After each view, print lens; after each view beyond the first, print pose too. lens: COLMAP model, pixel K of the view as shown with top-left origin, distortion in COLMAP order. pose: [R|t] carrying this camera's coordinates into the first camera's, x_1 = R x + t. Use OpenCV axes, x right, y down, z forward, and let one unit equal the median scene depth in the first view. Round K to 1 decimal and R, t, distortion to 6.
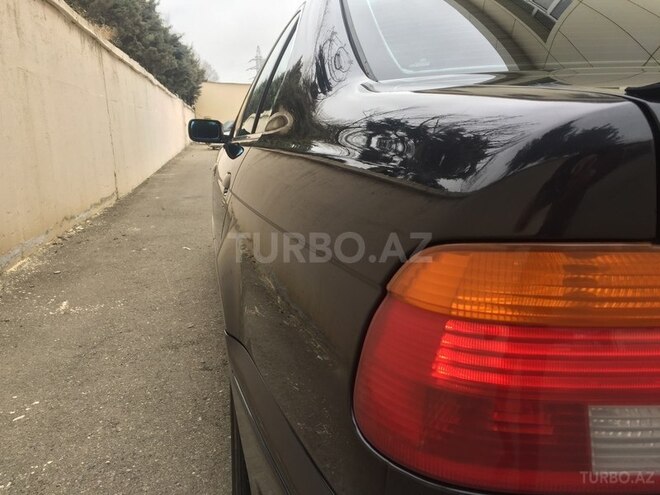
lens RADIAL K [[558.2, 0, 329.6], [0, 558.2, 247.9], [0, 0, 1]] dist [0.084308, -0.104821]
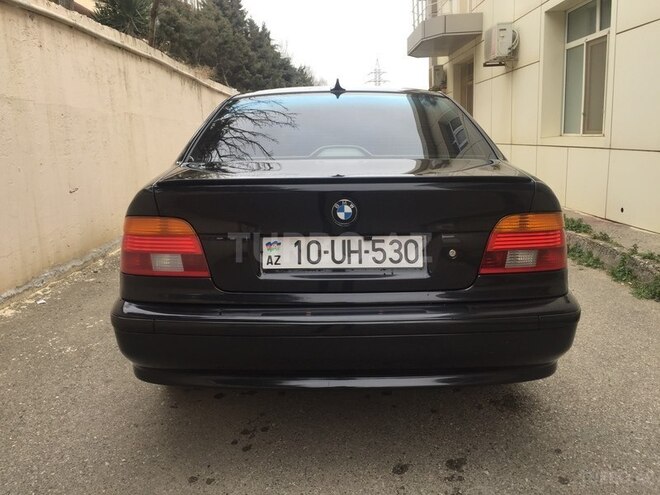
lens RADIAL K [[558.2, 0, 331.1], [0, 558.2, 247.9], [0, 0, 1]] dist [0.084308, -0.104821]
pose [[0.979618, 0.032917, -0.198156, 0.150892], [-0.036684, 0.999209, -0.015369, 0.014021], [0.197493, 0.022325, 0.980050, -0.168184]]
